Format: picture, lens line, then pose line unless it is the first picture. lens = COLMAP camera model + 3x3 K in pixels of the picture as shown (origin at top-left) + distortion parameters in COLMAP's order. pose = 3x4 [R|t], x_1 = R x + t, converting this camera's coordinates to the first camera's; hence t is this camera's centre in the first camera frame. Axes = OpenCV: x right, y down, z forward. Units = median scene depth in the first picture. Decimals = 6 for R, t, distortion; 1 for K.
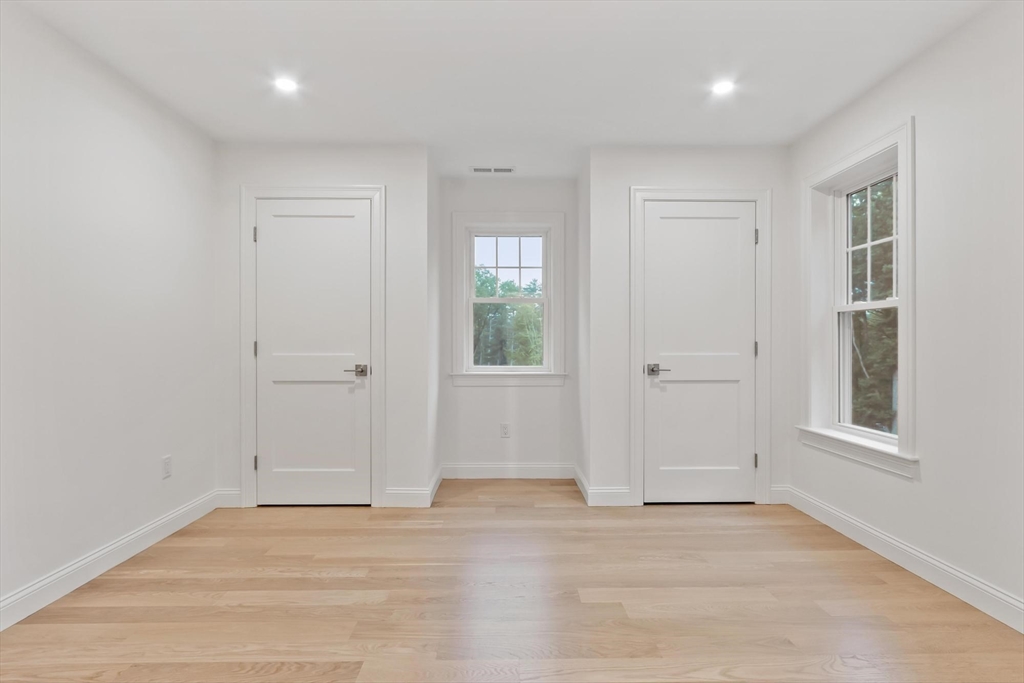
lens RADIAL K [[528.1, 0, 513.0], [0, 528.1, 343.4], [0, 0, 1]] dist [0.010192, -0.004316]
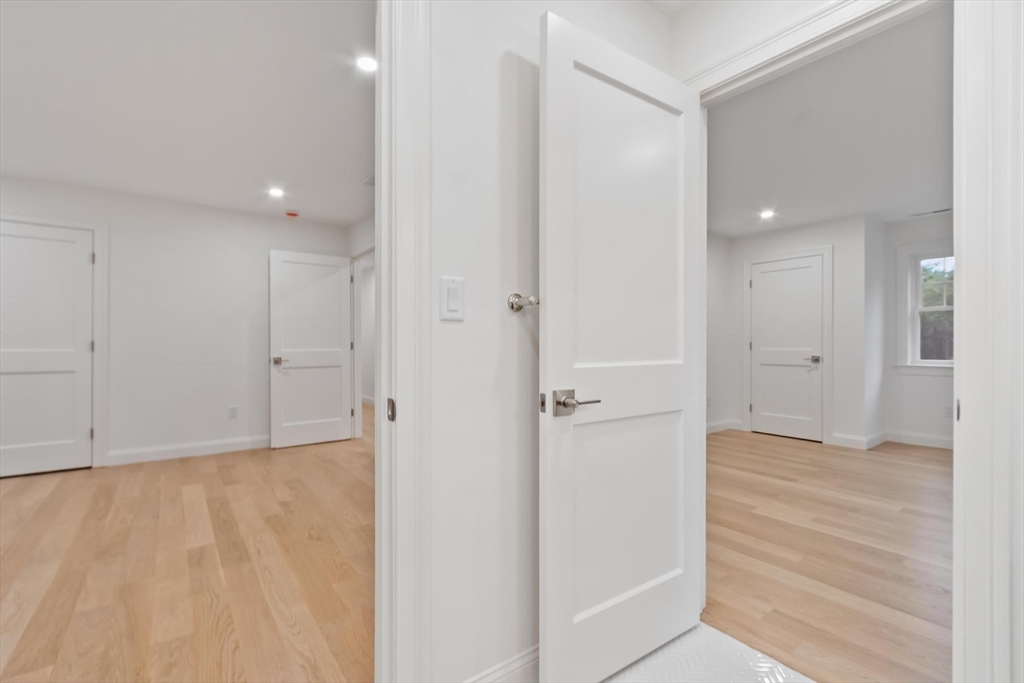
lens RADIAL K [[459.8, 0, 514.3], [0, 459.8, 338.9], [0, 0, 1]] dist [-0.000742, -0.000326]
pose [[0.596526, -0.000149, -0.802594, 0.299728], [0.003819, 0.999989, 0.002653, -0.020304], [0.802585, -0.004647, 0.596520, -0.604213]]
